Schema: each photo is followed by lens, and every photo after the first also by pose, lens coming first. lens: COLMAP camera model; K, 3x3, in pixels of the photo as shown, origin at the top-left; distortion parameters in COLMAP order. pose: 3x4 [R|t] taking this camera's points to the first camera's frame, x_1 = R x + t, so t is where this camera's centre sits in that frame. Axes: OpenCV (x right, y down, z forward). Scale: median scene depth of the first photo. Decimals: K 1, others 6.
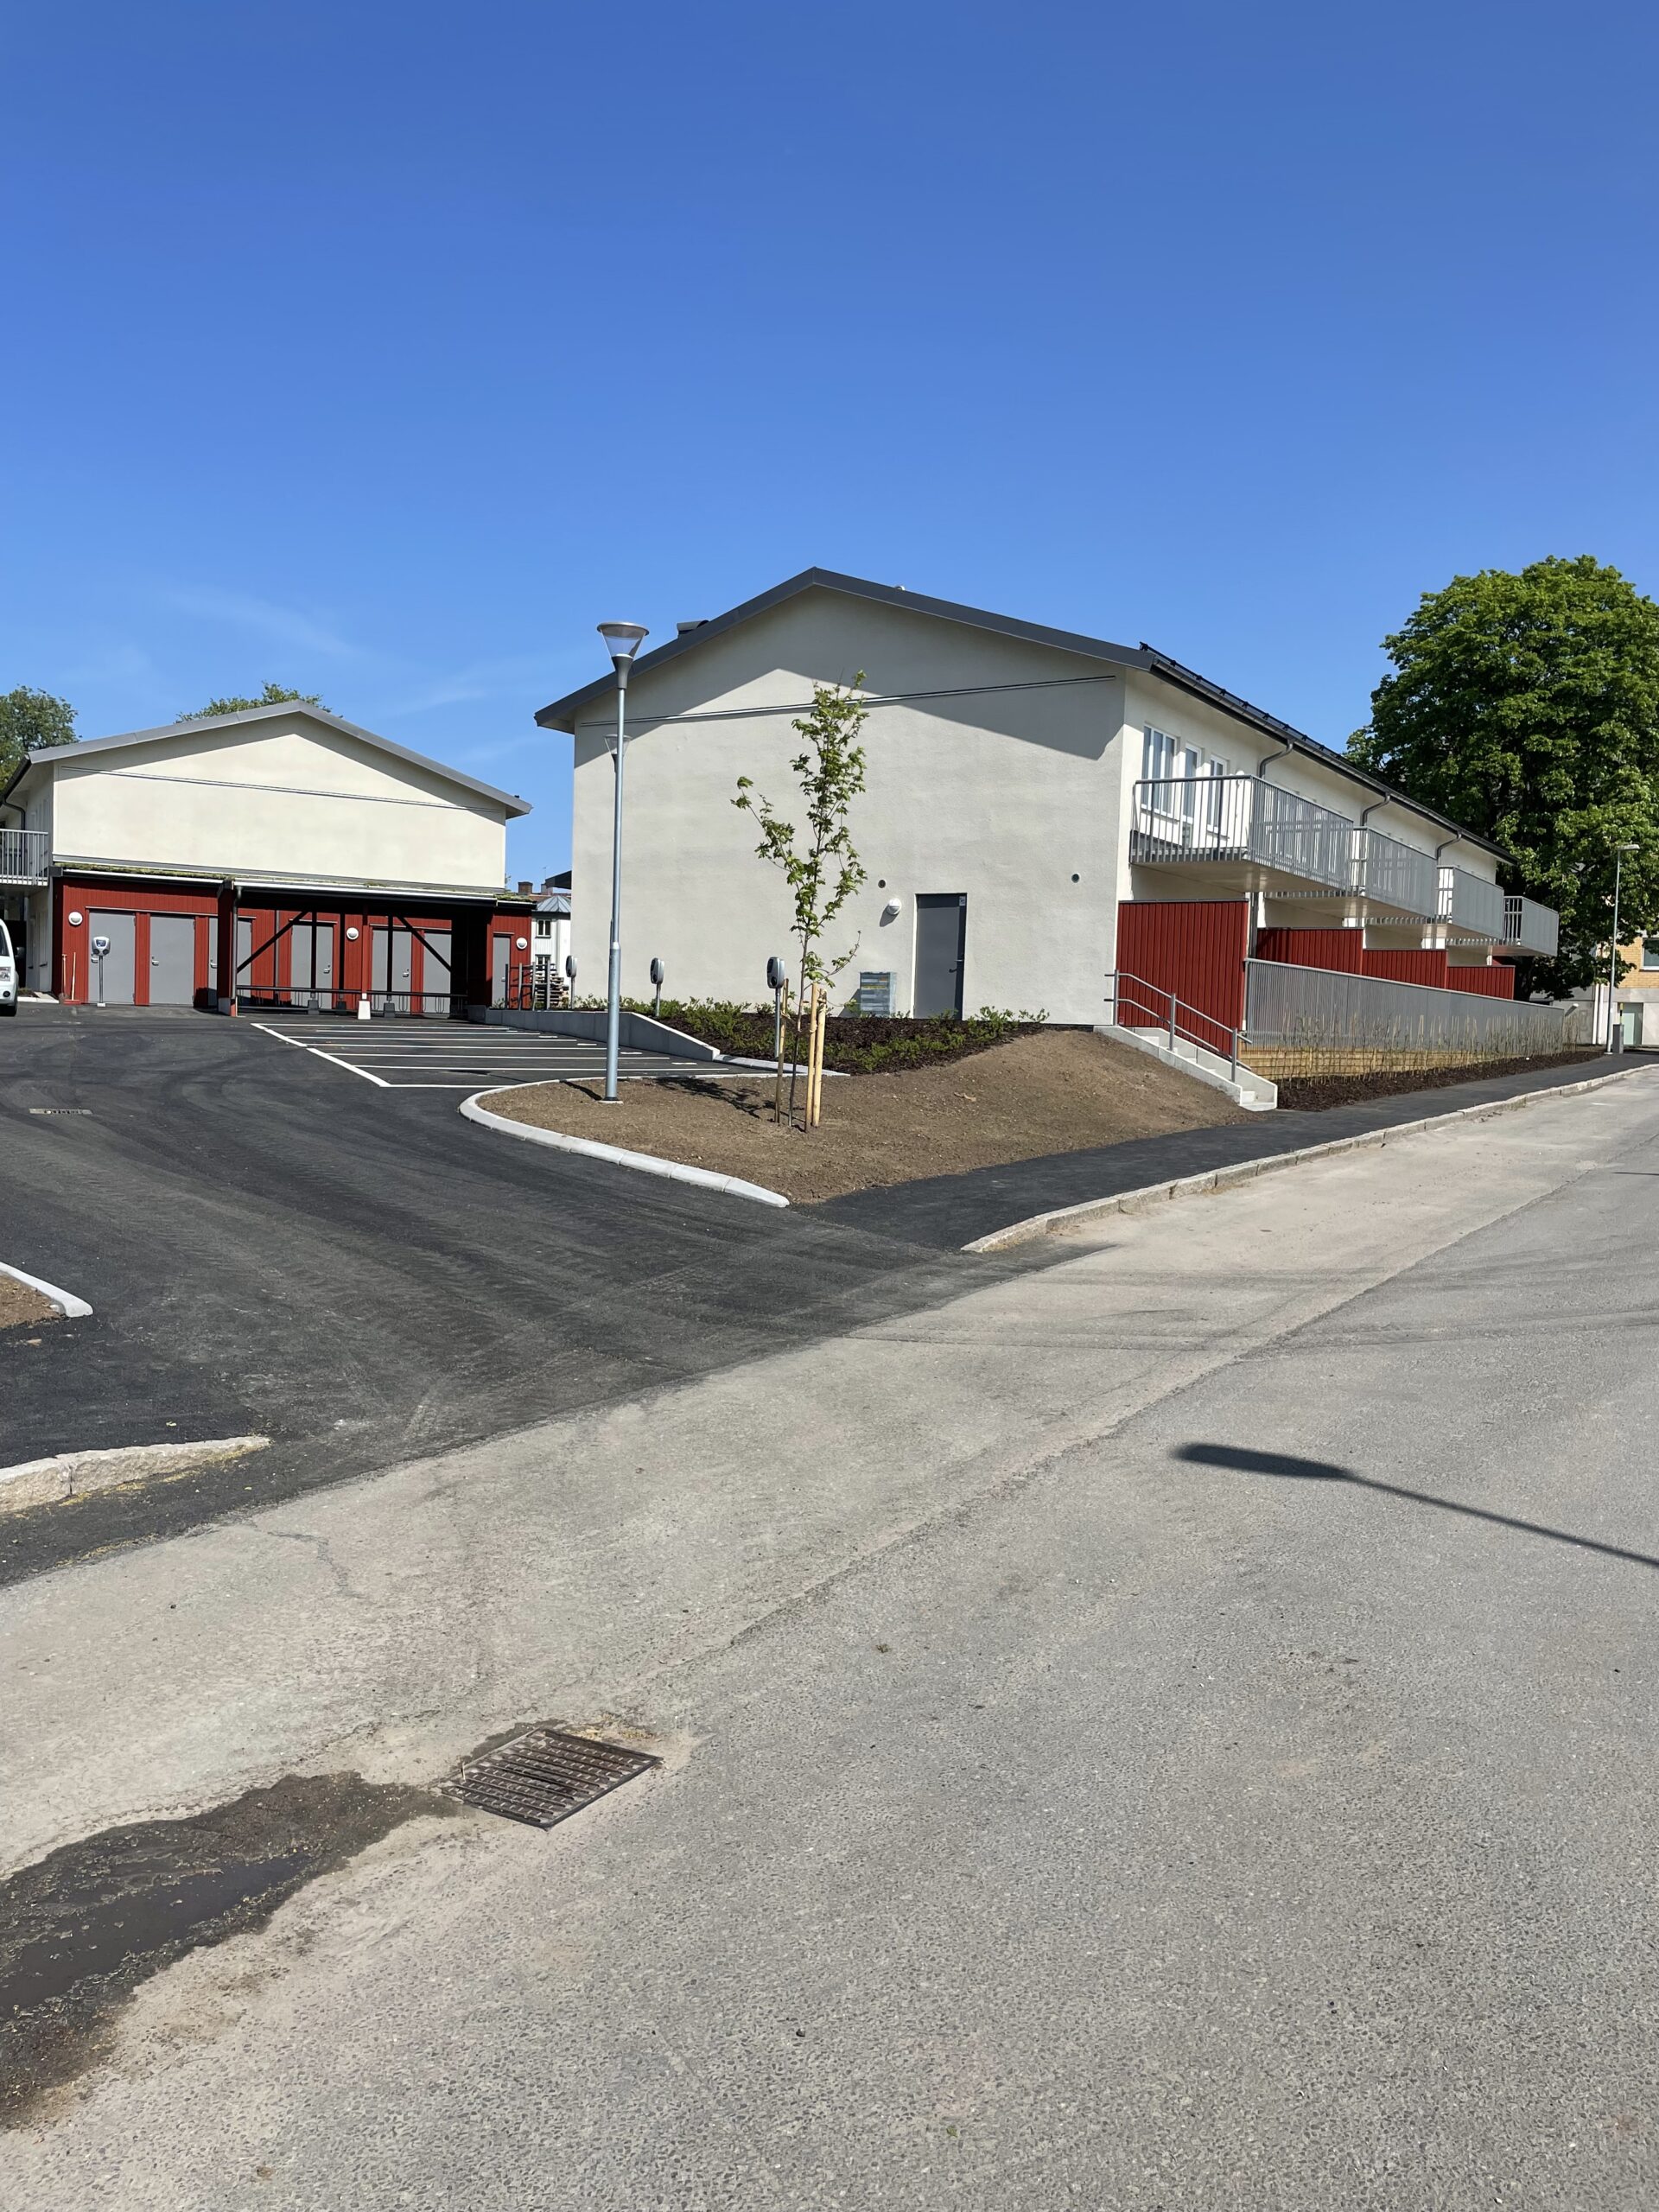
lens RADIAL K [[1666.3, 0, 835.1], [0, 1666.3, 1099.1], [0, 0, 1]] dist [0.014630, 0.000112]
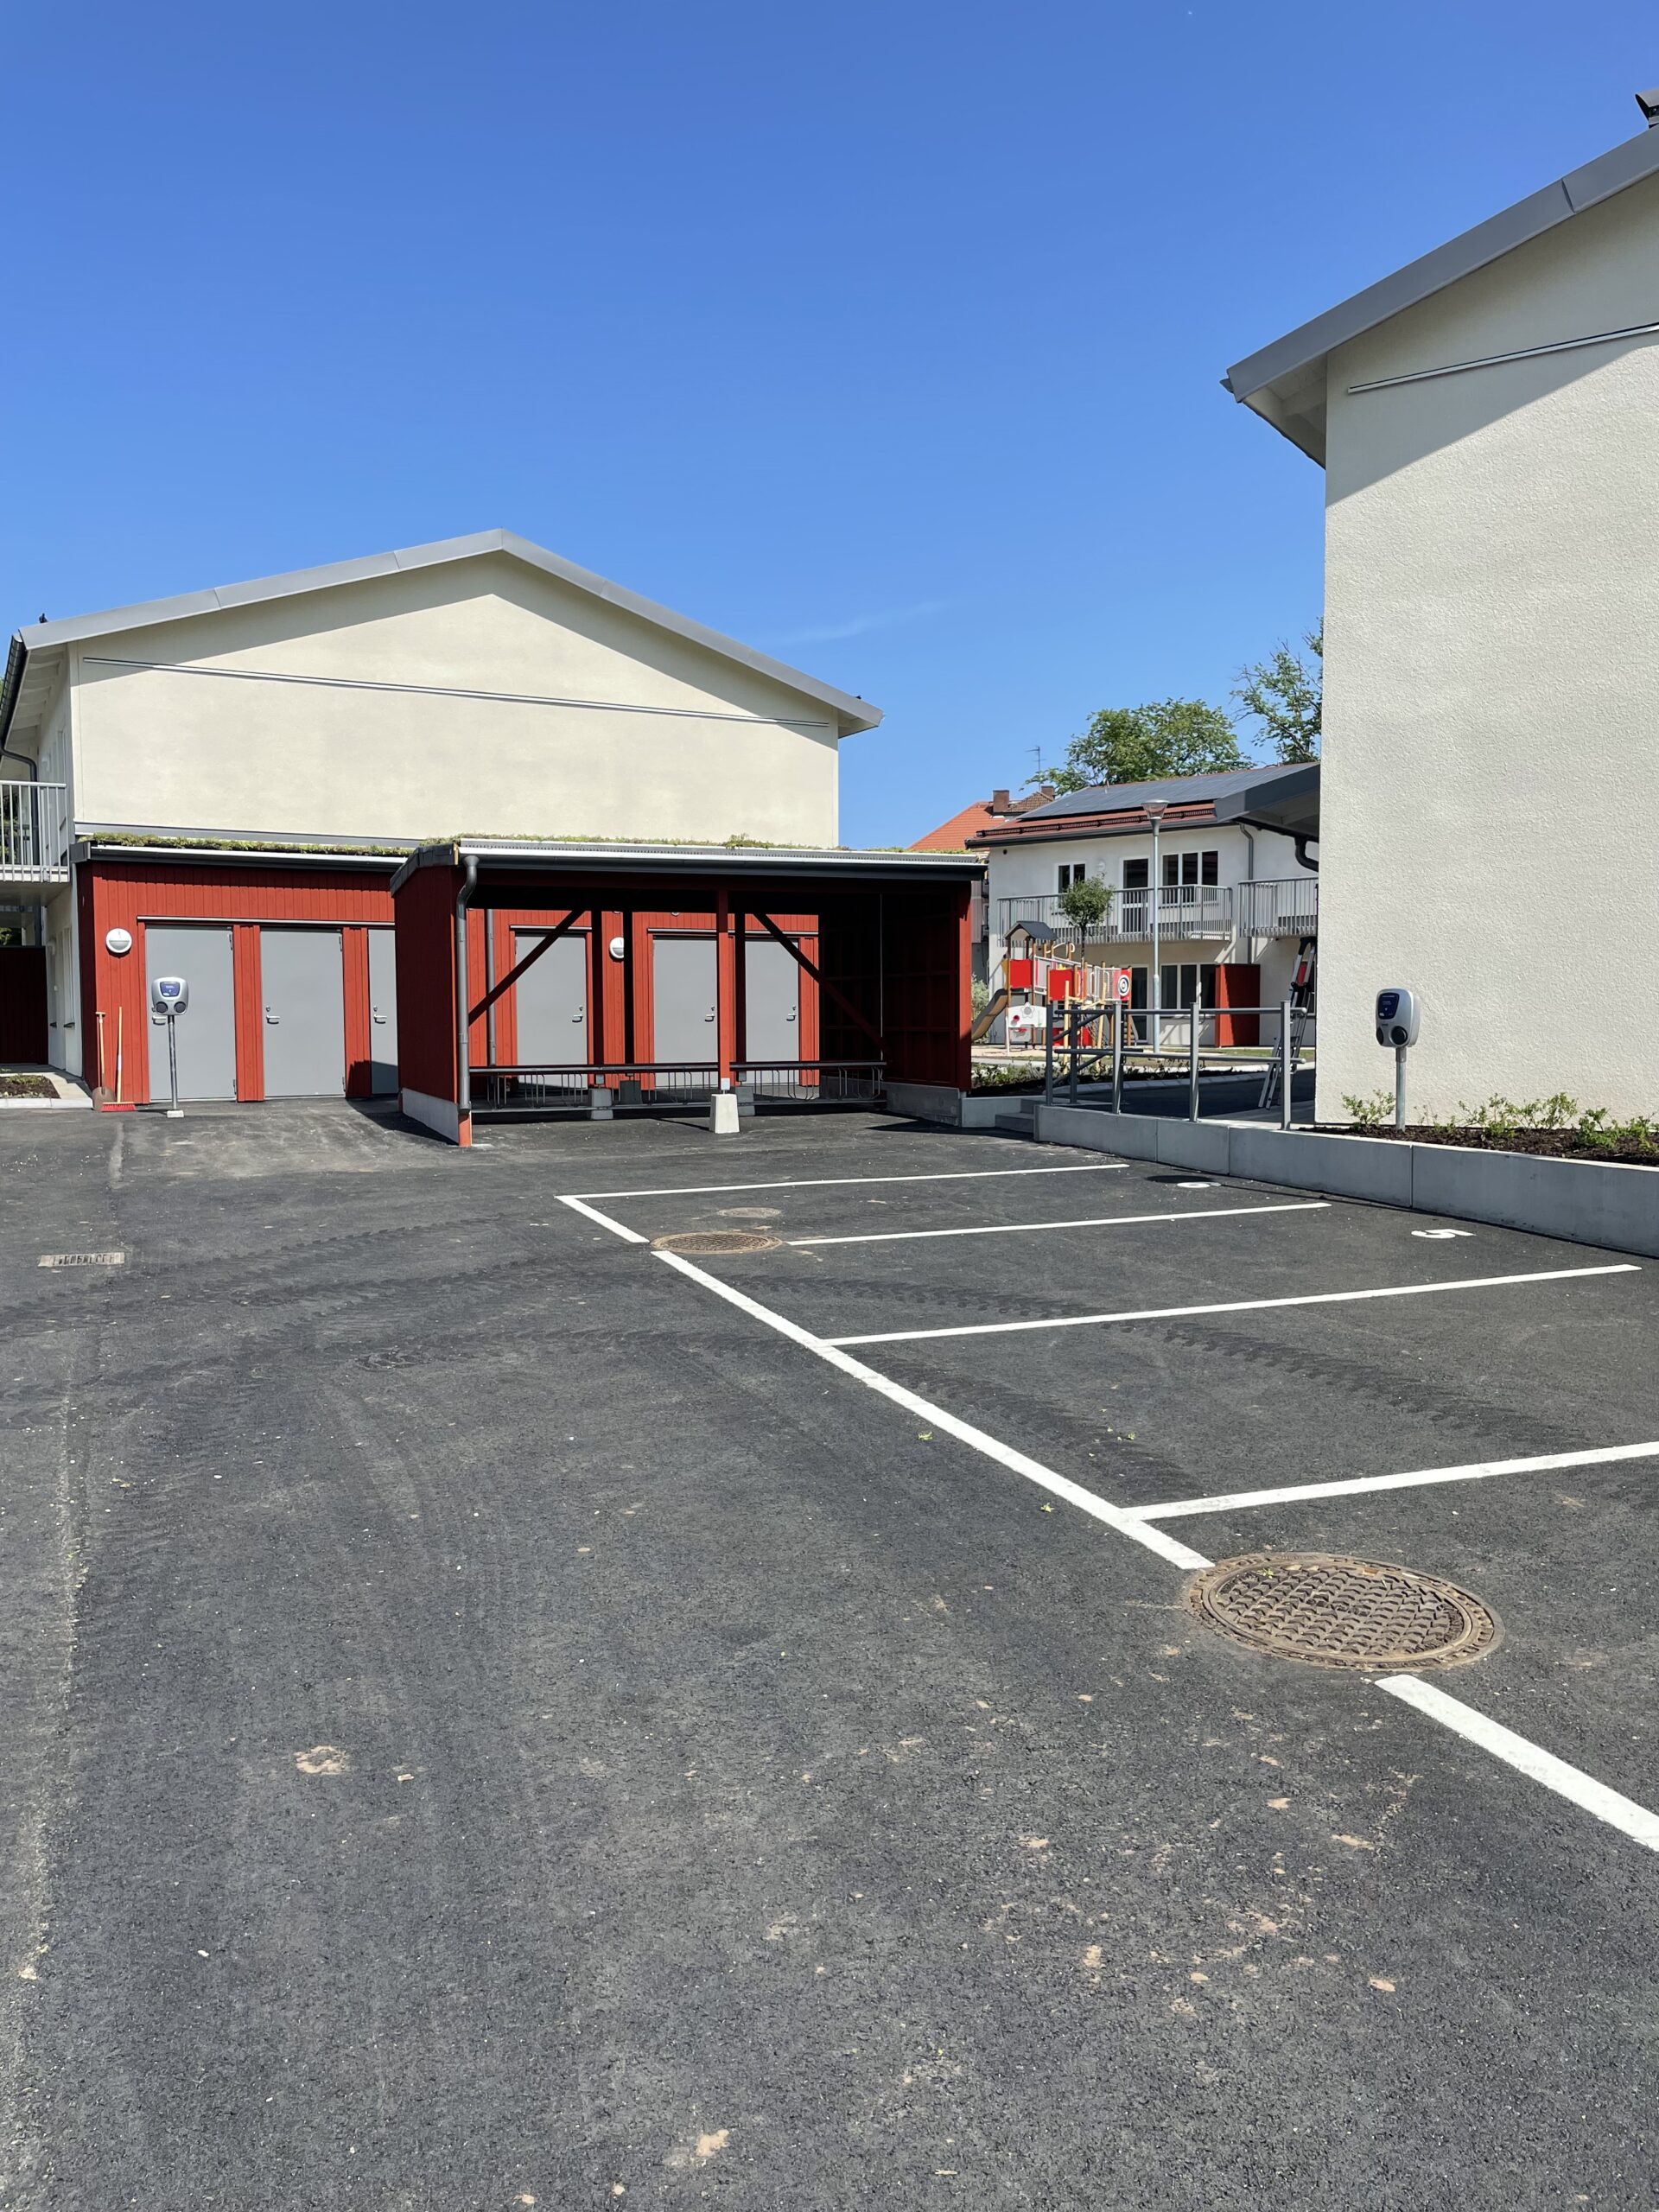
lens RADIAL K [[1666.3, 0, 824.9], [0, 1666.3, 1110.2], [0, 0, 1]] dist [0.014630, 0.000112]
pose [[0.998511, -0.034869, -0.041946, -0.213496], [0.035541, 0.999250, 0.015371, -0.055062], [0.041379, -0.016839, 0.999002, 0.484979]]
